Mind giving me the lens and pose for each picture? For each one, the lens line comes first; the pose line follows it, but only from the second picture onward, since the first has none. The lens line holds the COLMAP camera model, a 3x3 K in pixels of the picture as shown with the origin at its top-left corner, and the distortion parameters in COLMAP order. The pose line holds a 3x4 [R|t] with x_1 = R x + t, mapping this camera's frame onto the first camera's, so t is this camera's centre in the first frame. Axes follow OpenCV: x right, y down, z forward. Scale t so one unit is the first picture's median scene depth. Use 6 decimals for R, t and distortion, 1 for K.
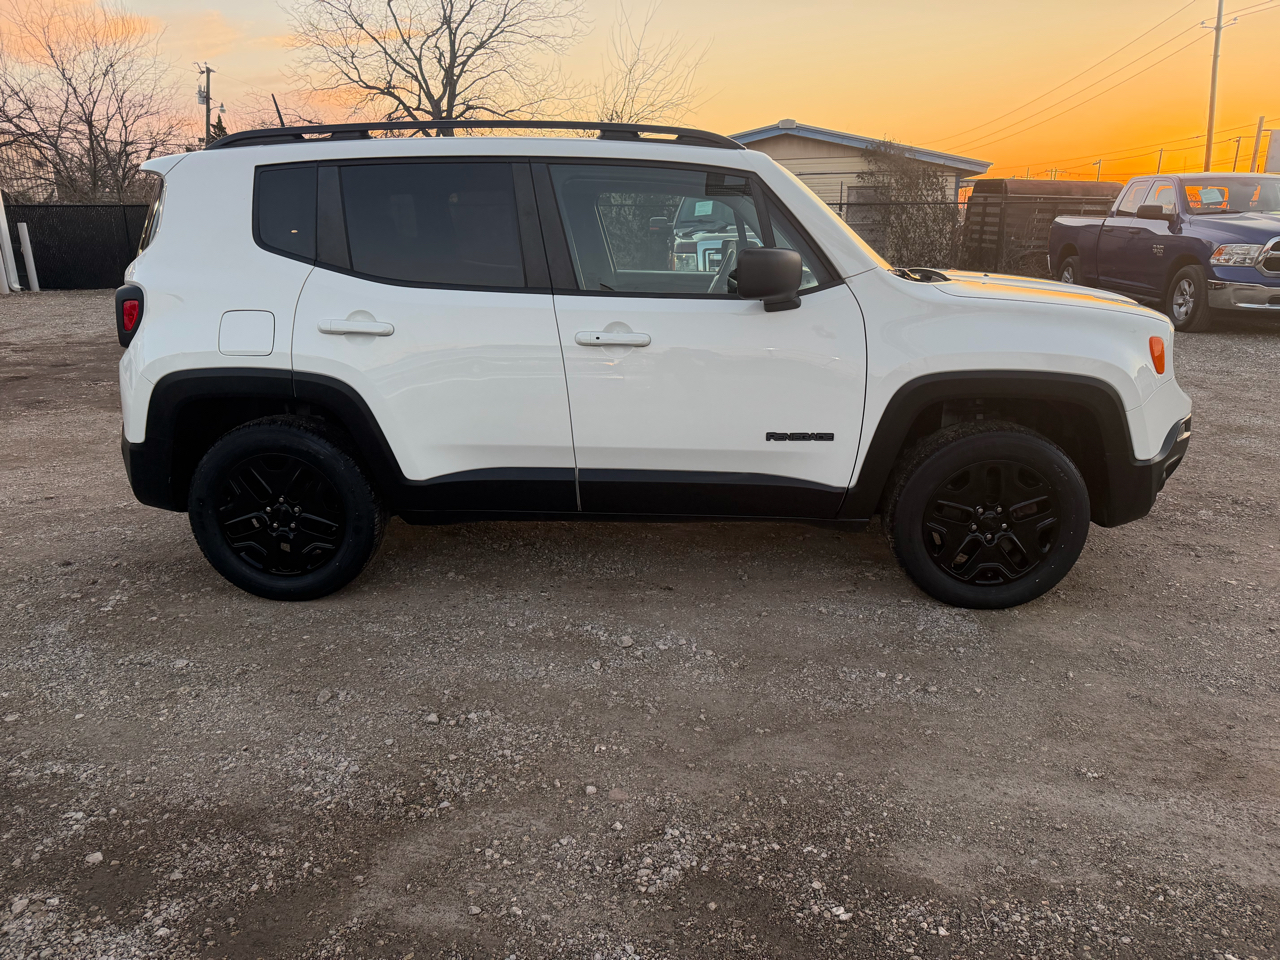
lens RADIAL K [[900.9, 0, 670.6], [0, 900.9, 483.1], [0, 0, 1]] dist [0.028074, -0.034123]
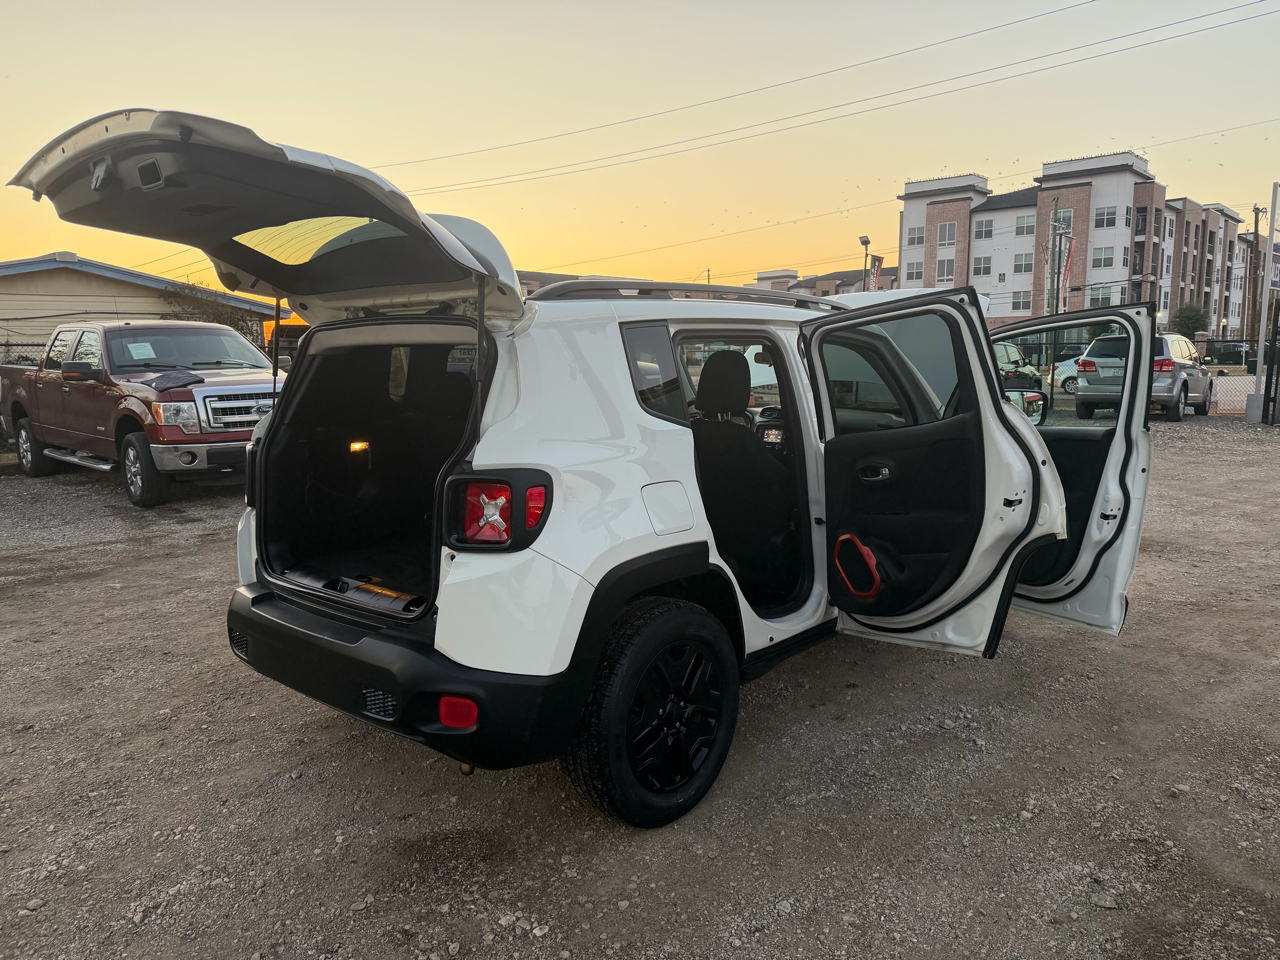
lens RADIAL K [[900.9, 0, 633.6], [0, 900.9, 475.0], [0, 0, 1]] dist [0.028074, -0.034123]
pose [[0.638601, -0.097167, 0.763379, -0.339329], [0.215620, 0.974854, -0.056291, -0.045844], [-0.738713, 0.200547, 0.643494, 0.138418]]
